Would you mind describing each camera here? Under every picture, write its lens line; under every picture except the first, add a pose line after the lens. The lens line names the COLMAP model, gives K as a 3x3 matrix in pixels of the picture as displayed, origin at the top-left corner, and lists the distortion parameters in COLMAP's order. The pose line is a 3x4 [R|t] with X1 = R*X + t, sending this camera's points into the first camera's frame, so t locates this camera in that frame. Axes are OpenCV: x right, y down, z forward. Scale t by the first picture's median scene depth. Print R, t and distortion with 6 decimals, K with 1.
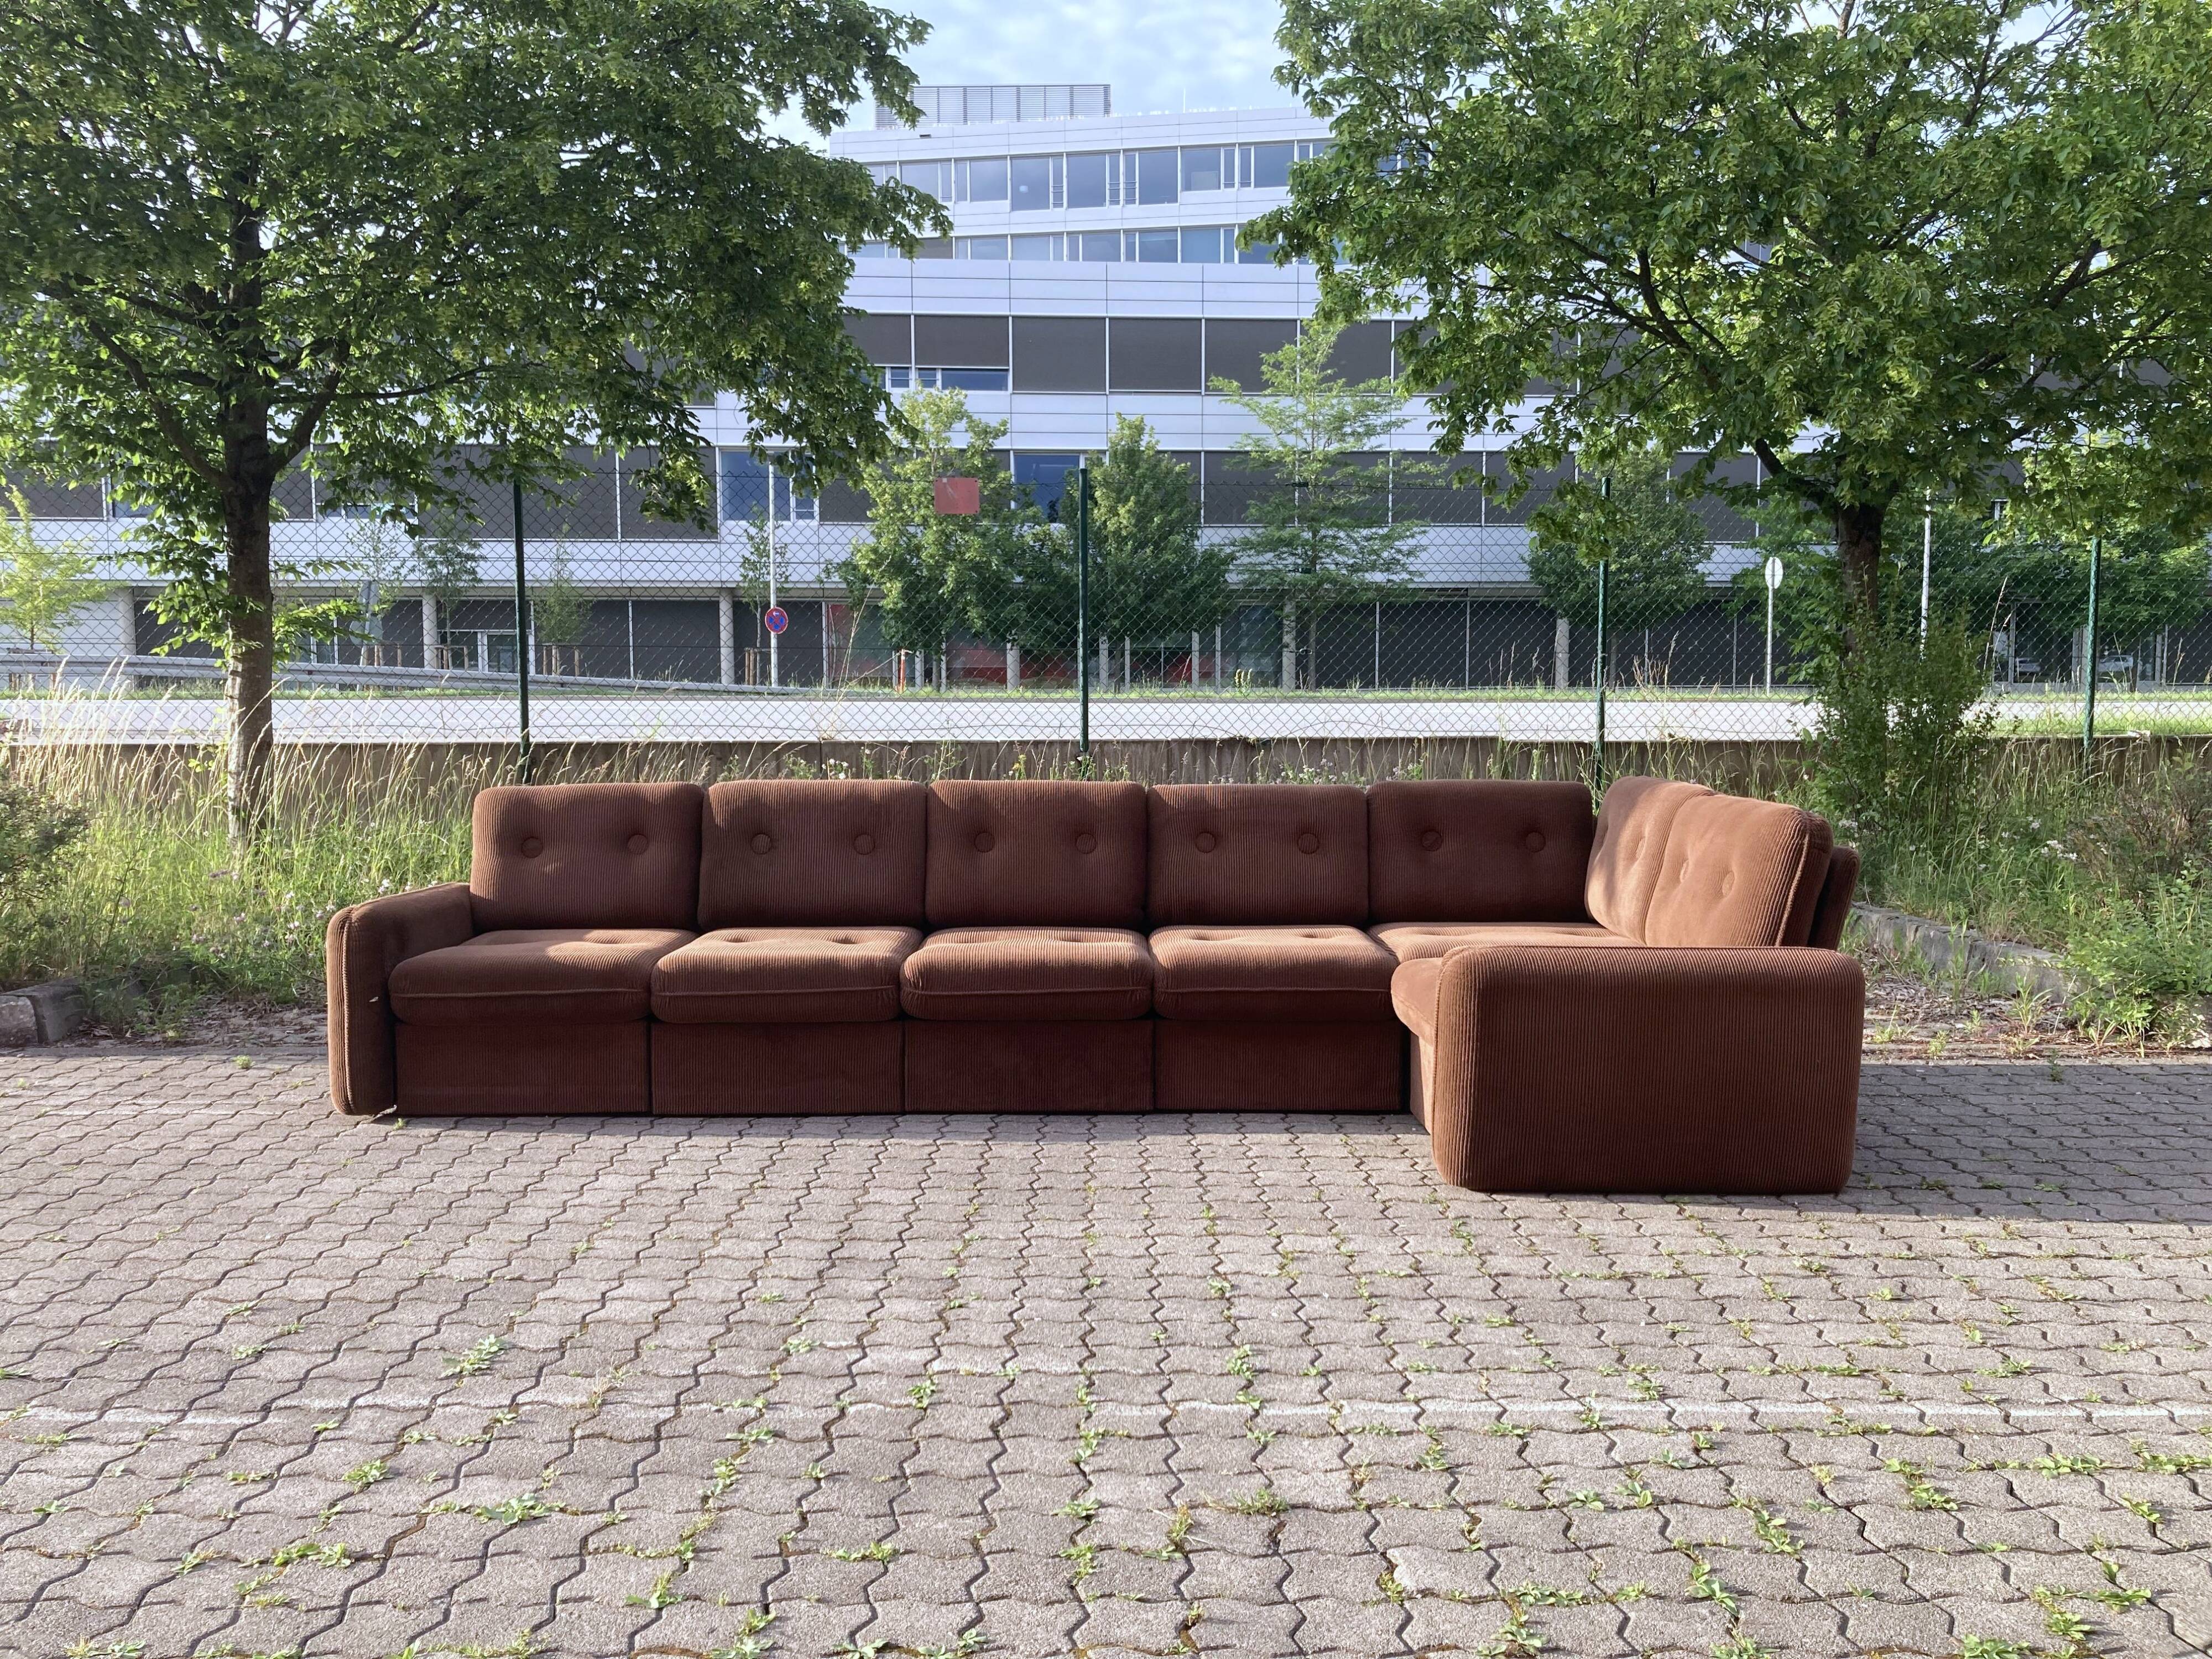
lens RADIAL K [[1822.0, 0, 1104.9], [0, 1822.0, 841.3], [0, 0, 1]] dist [0.013774, -0.009530]
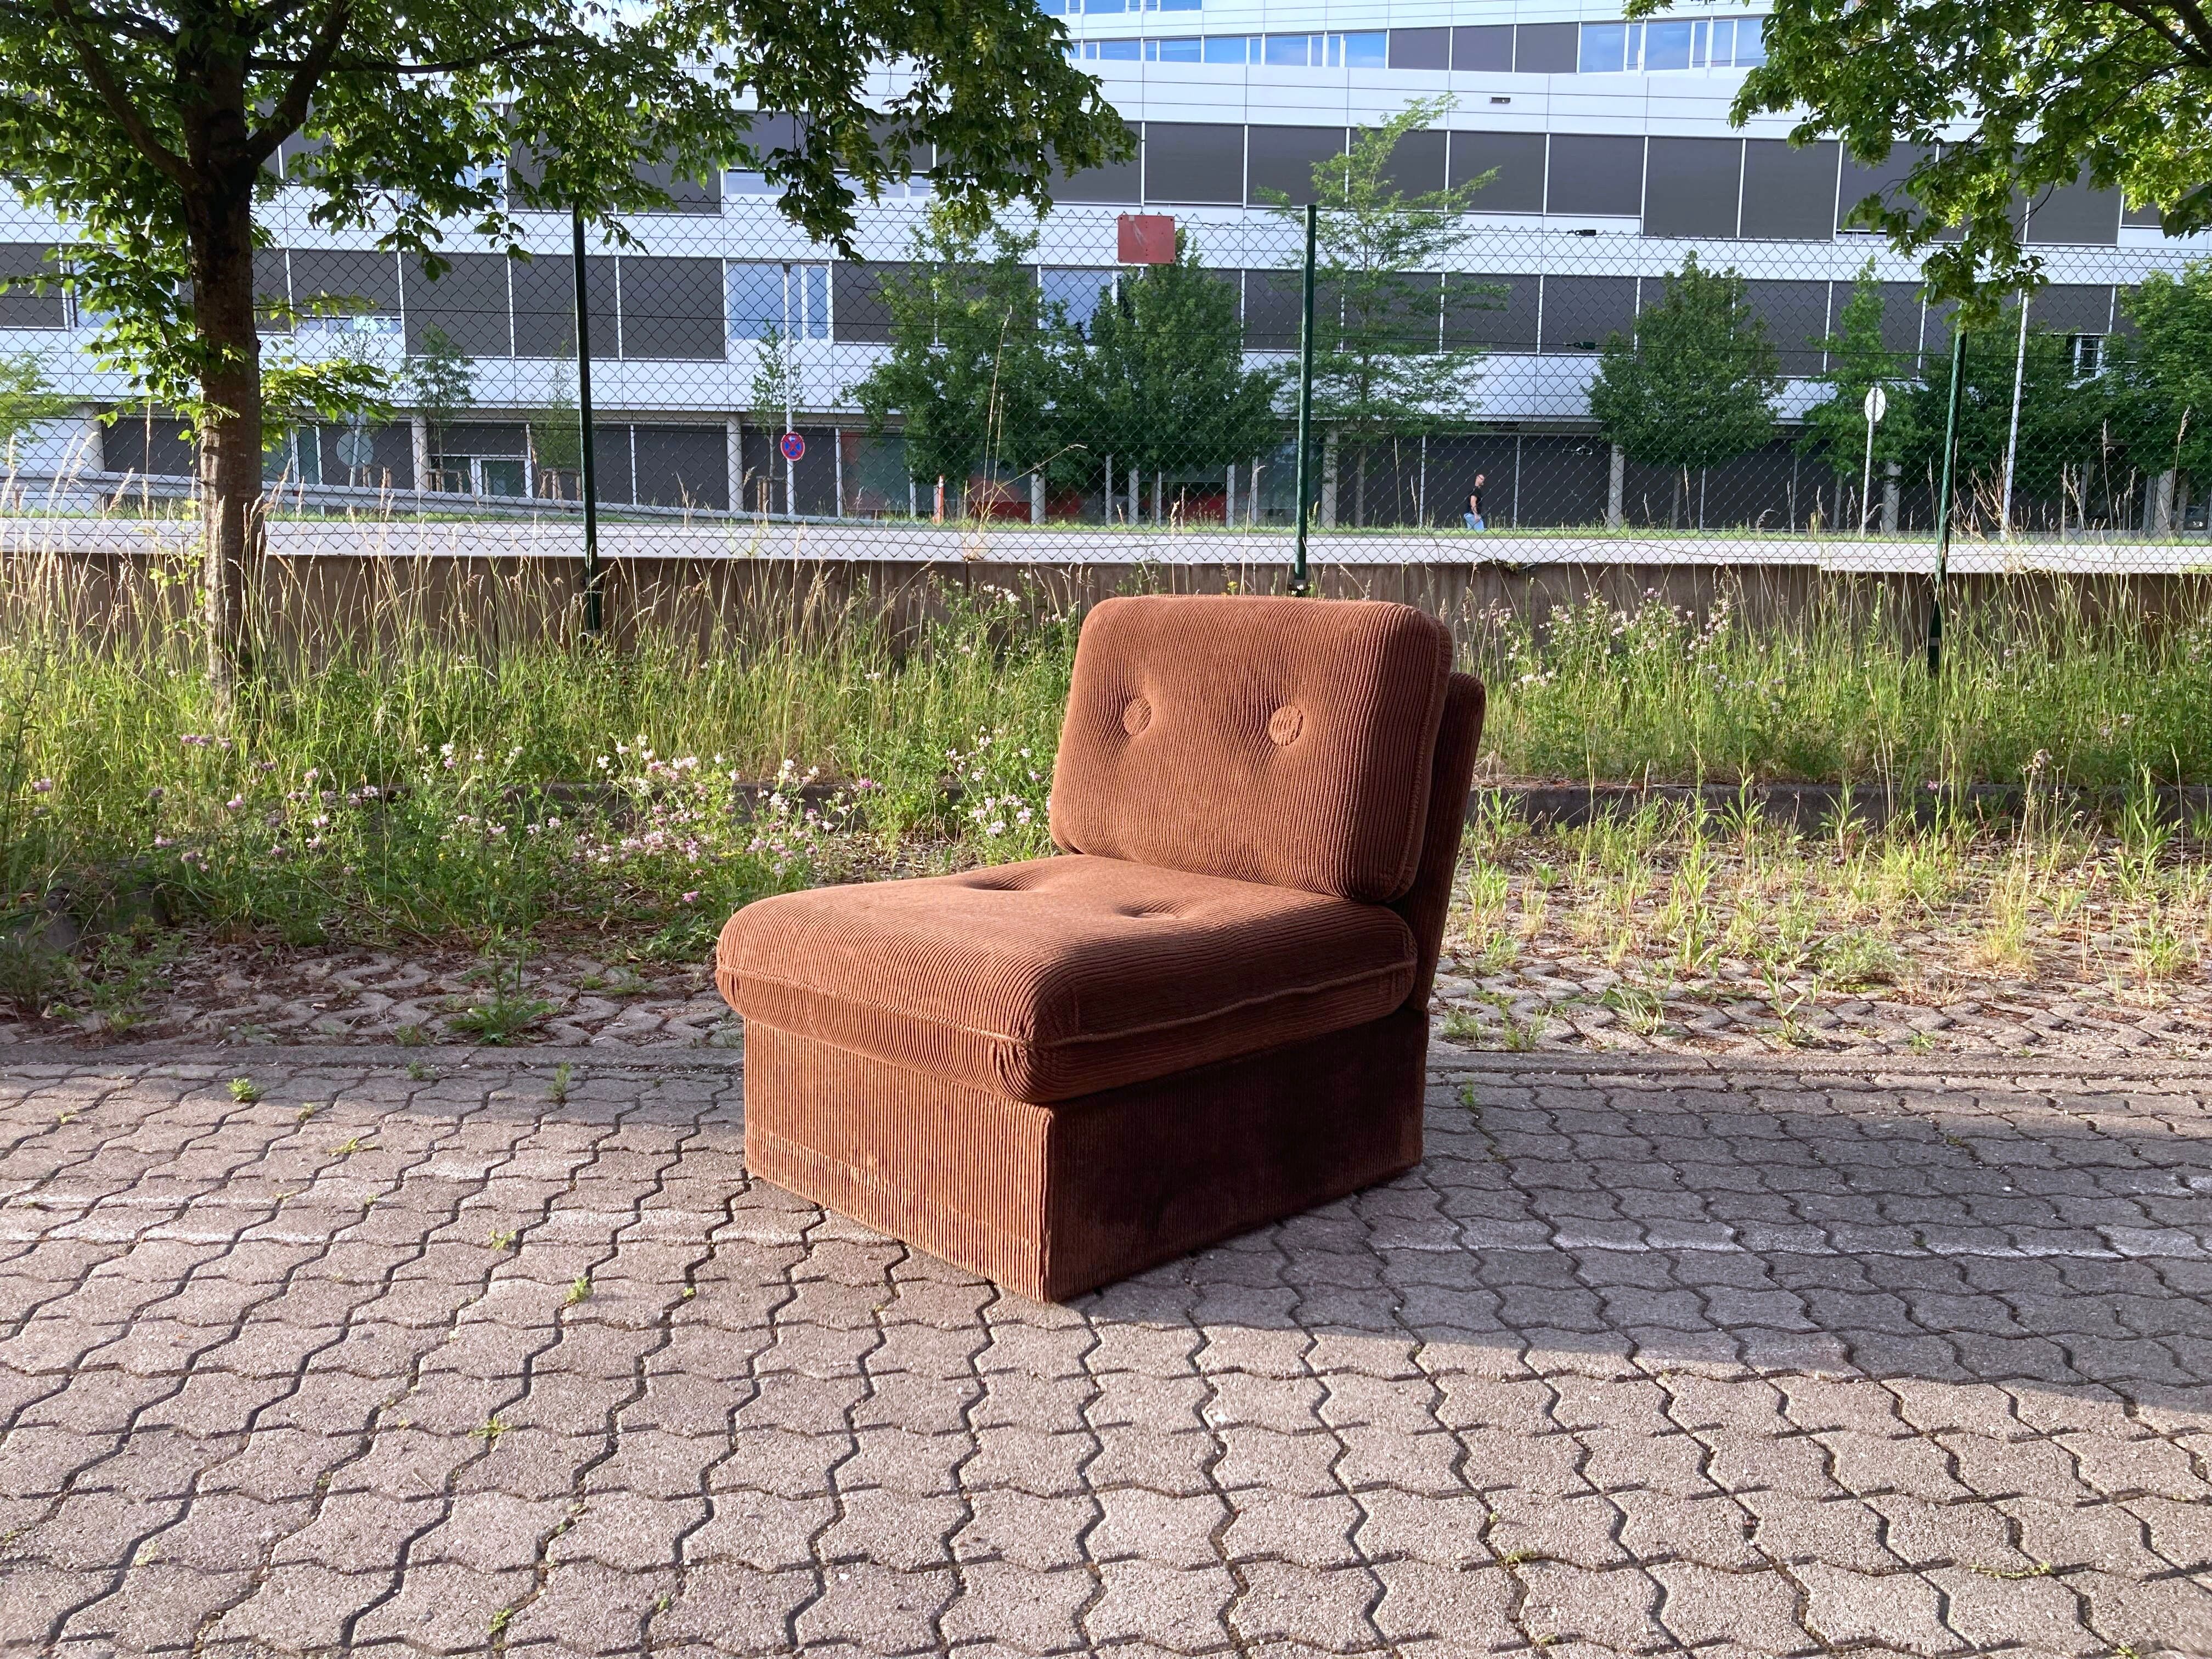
lens RADIAL K [[1815.4, 0, 1107.5], [0, 1815.4, 821.9], [0, 0, 1]] dist [0.006195, 0.013744]
pose [[0.999899, 0.010052, 0.010040, -0.301484], [-0.010781, 0.997101, 0.075315, -0.006443], [-0.009254, -0.075416, 0.997109, 0.631857]]
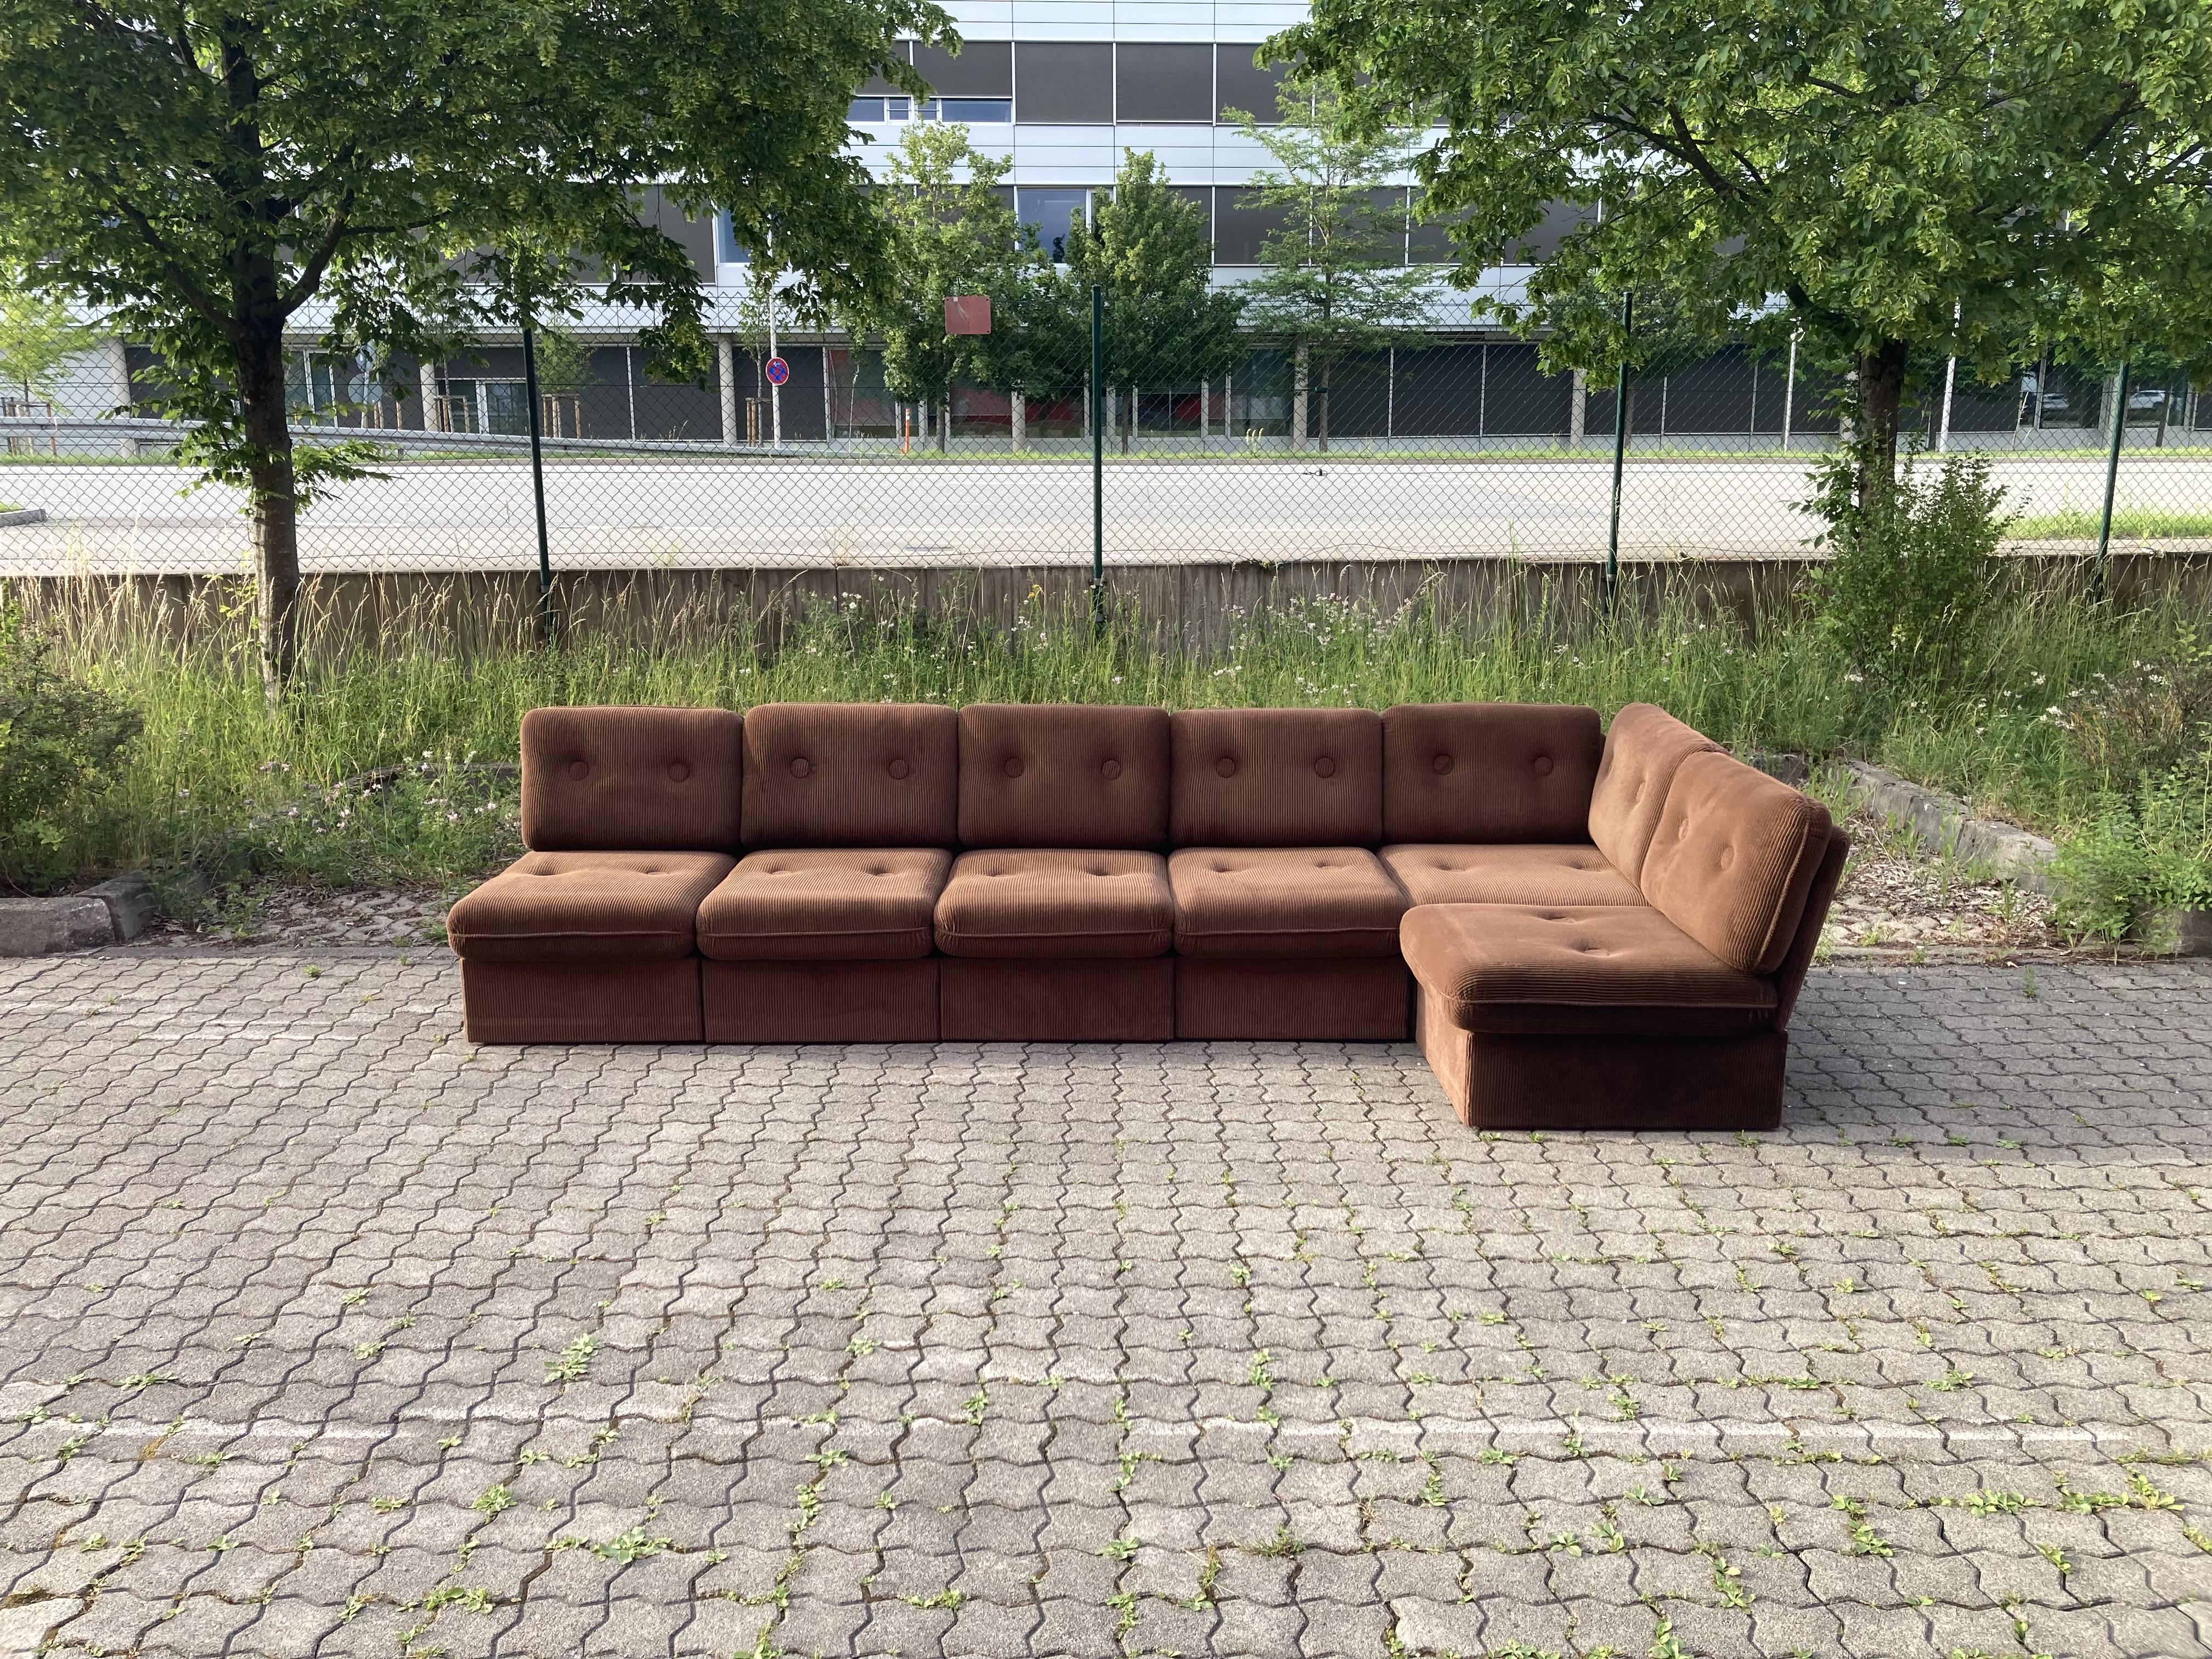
lens RADIAL K [[1812.9, 0, 1094.8], [0, 1812.9, 835.7], [0, 0, 1]] dist [0.014951, -0.011421]
pose [[0.999965, 0.001300, -0.008236, -0.013745], [-0.000107, 0.989694, 0.143201, -0.149690], [0.008337, -0.143195, 0.989659, -0.038418]]
